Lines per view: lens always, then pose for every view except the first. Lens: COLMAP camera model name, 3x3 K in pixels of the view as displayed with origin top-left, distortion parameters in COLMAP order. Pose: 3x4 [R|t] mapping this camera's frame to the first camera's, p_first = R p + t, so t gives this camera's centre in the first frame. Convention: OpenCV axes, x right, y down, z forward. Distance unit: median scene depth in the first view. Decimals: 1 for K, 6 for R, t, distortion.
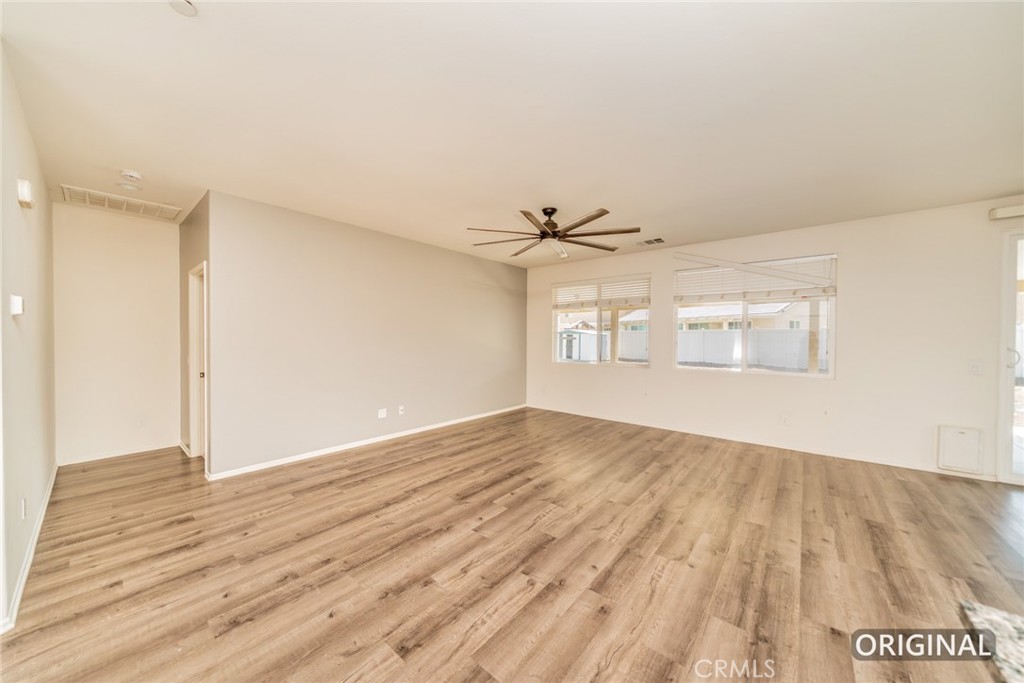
lens RADIAL K [[351.9, 0, 510.2], [0, 351.9, 344.3], [0, 0, 1]] dist [-0.008424, -0.000051]
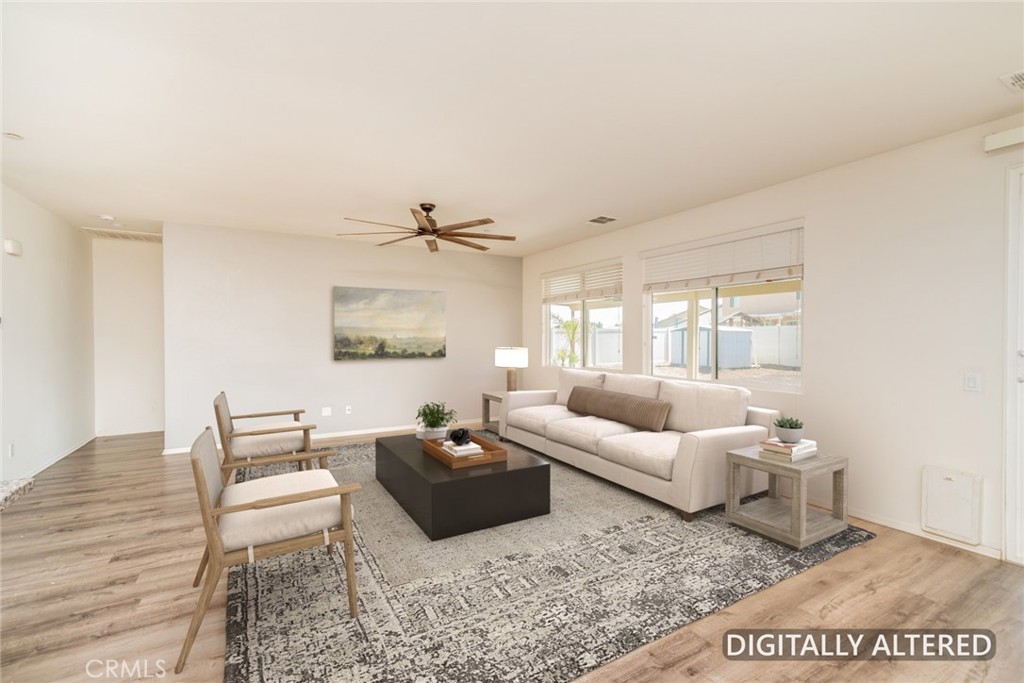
lens RADIAL K [[445.7, 0, 513.3], [0, 445.7, 340.1], [0, 0, 1]] dist [0.001943, -0.000174]
pose [[0.942889, -0.002610, -0.333097, 0.812075], [-0.001152, 0.999938, -0.011096, 0.000789], [0.333105, 0.010846, 0.942827, -0.082735]]
